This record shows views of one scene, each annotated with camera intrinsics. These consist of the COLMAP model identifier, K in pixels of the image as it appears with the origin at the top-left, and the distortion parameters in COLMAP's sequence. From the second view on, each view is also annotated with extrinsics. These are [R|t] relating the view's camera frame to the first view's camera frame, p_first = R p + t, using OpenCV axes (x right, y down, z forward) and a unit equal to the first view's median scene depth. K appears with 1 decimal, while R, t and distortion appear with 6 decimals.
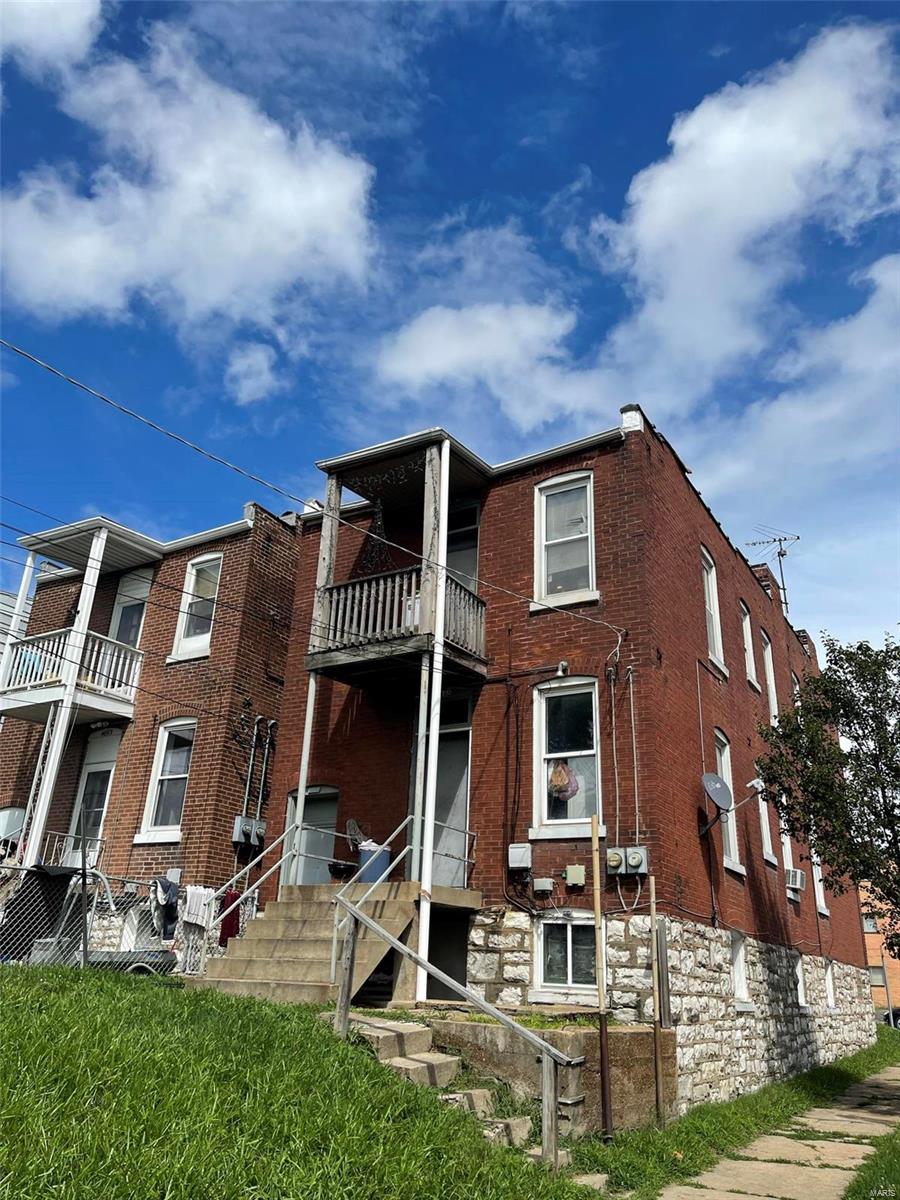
lens RADIAL K [[896.8, 0, 444.2], [0, 896.8, 600.0], [0, 0, 1]] dist [0.084996, -0.124143]
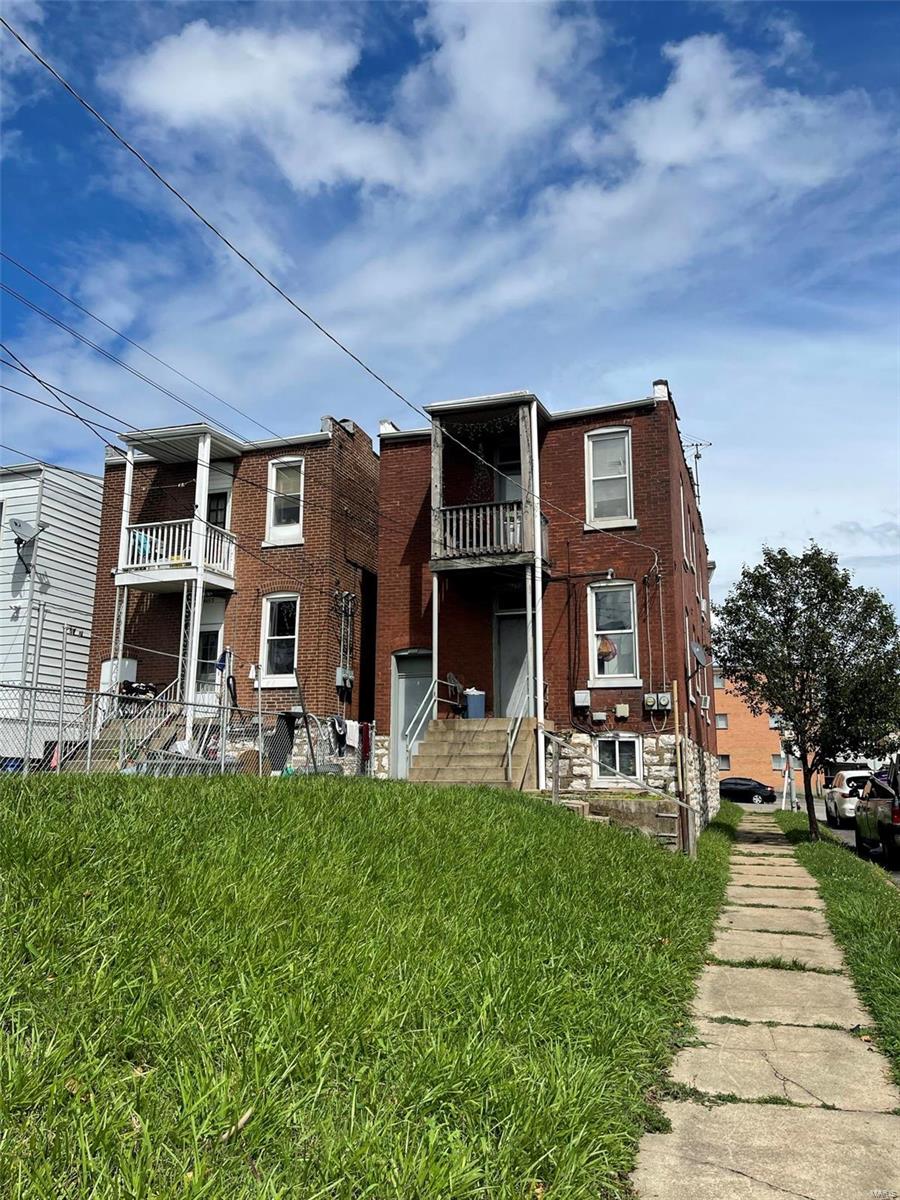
lens RADIAL K [[896.8, 0, 444.2], [0, 896.8, 600.0], [0, 0, 1]] dist [0.084996, -0.124143]
pose [[0.978072, 0.004365, 0.208222, -0.436572], [-0.046651, 0.978968, 0.198610, -0.159130], [-0.202976, -0.203969, 0.957704, -0.346062]]
